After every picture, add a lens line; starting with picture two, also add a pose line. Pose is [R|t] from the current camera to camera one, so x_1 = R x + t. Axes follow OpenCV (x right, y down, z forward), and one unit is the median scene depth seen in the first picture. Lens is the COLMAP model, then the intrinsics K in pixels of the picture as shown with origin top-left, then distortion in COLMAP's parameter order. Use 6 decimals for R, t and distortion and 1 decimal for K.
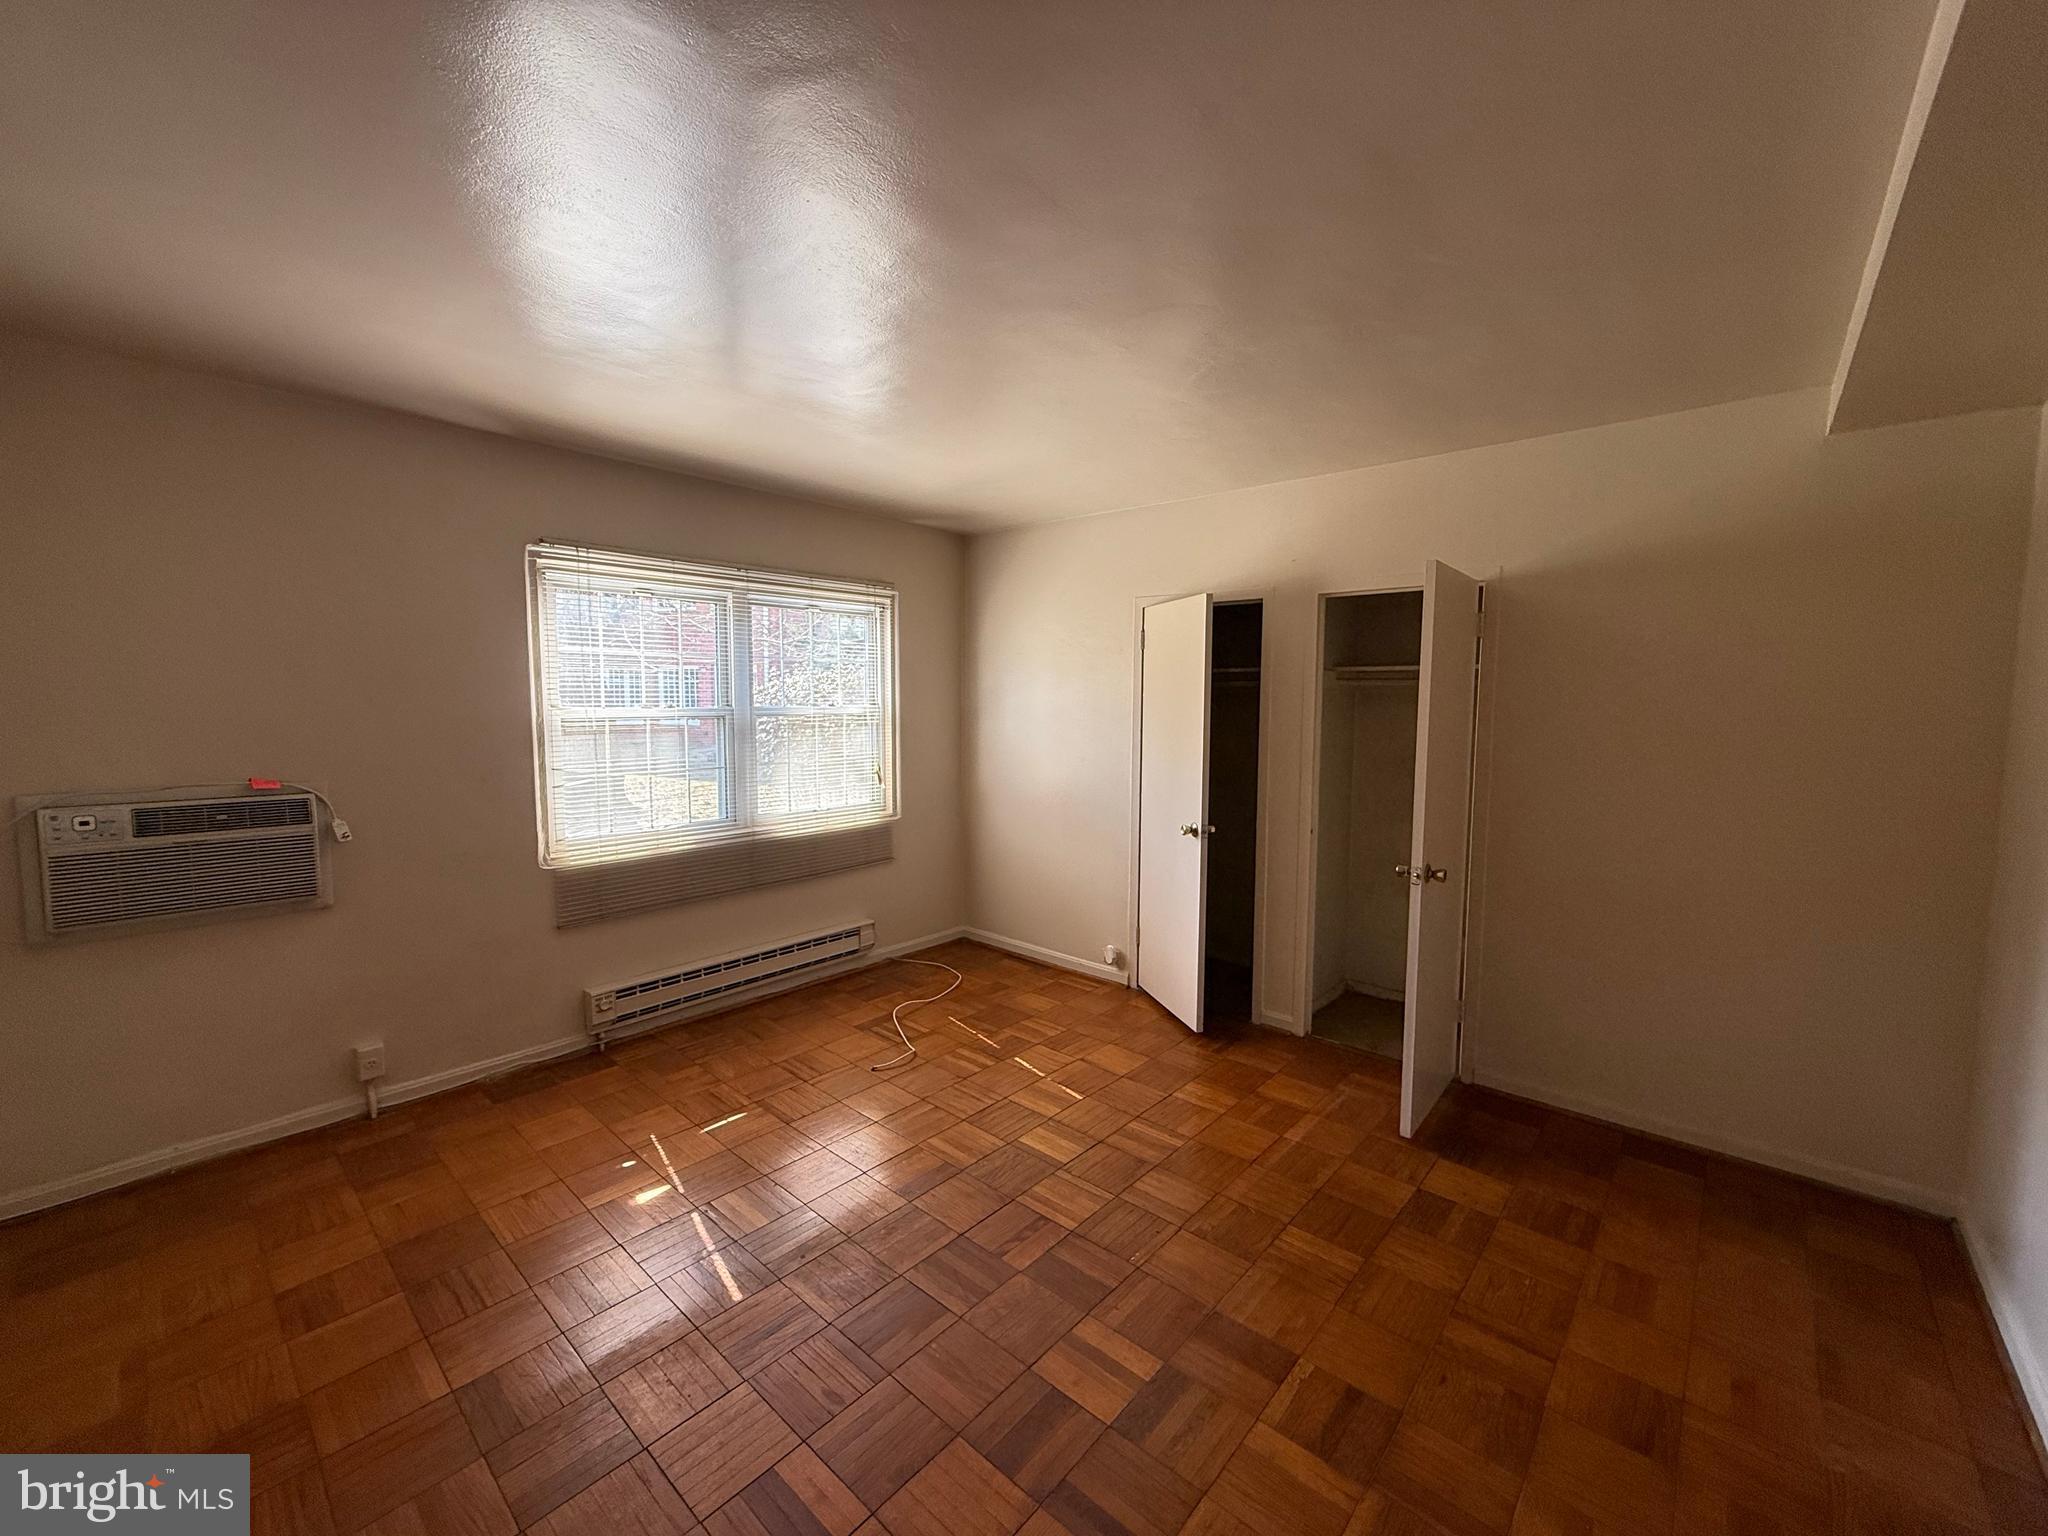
lens RADIAL K [[804.0, 0, 1024.0], [0, 804.0, 768.0], [0, 0, 1]] dist [0.000050, 0.000140]
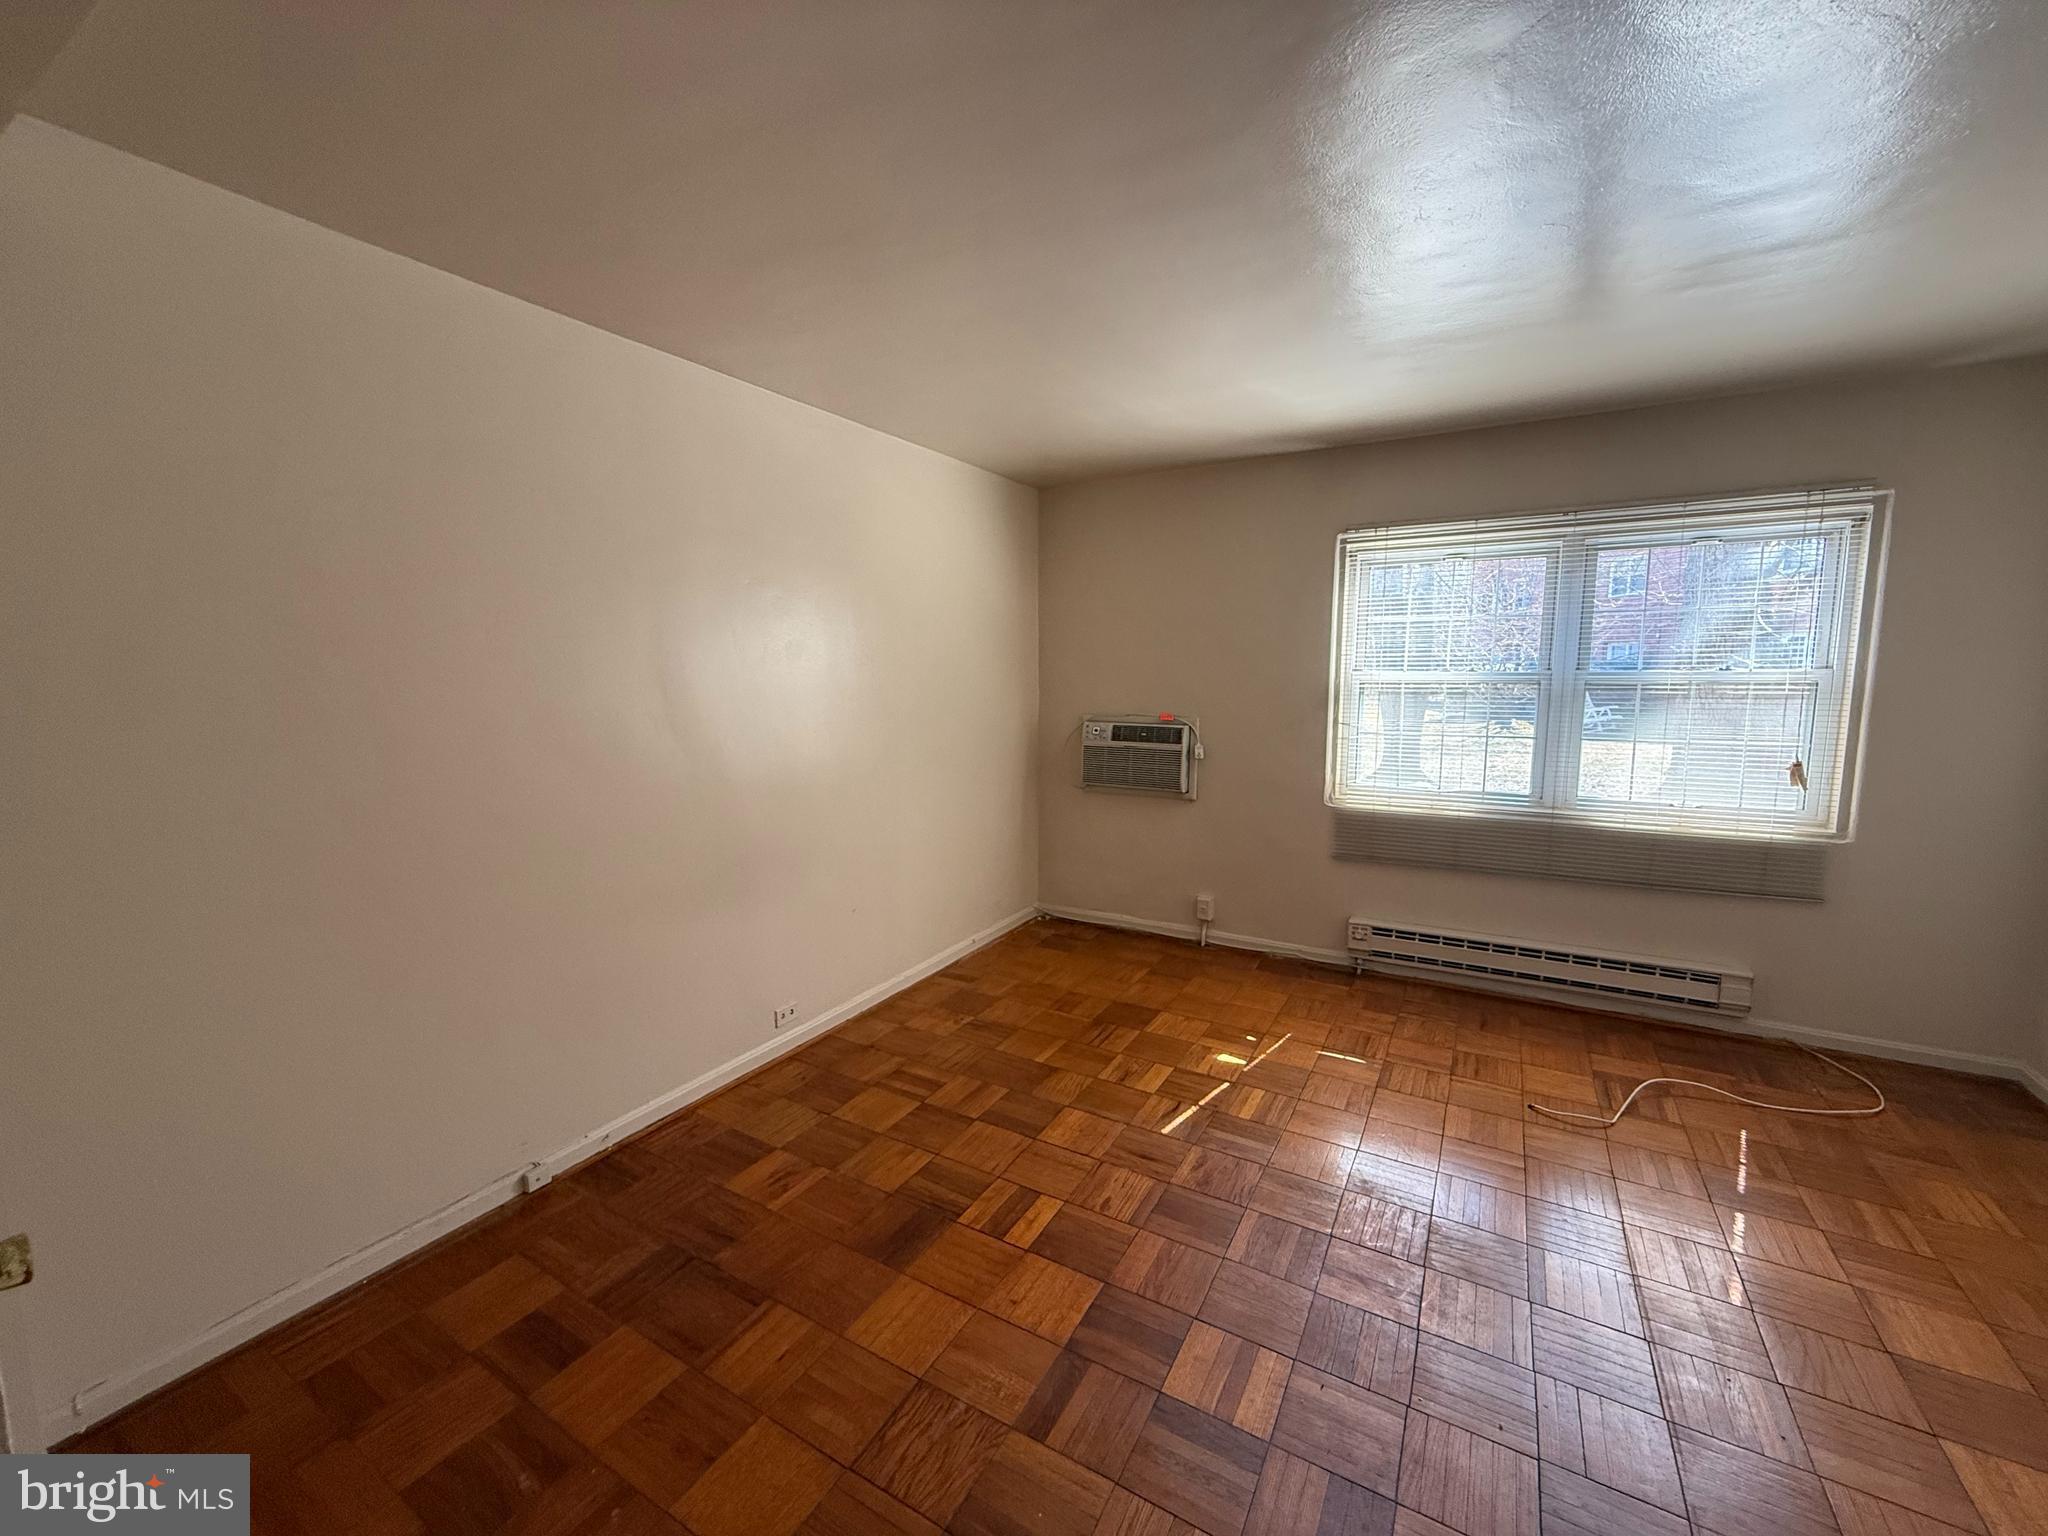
lens RADIAL K [[804.0, 0, 1024.0], [0, 804.0, 768.0], [0, 0, 1]] dist [0.000050, 0.000140]
pose [[0.213079, 0.113631, -0.970405, 0.435561], [-0.080280, 0.991892, 0.098519, -0.011355], [0.973731, 0.056911, 0.220474, 0.266841]]
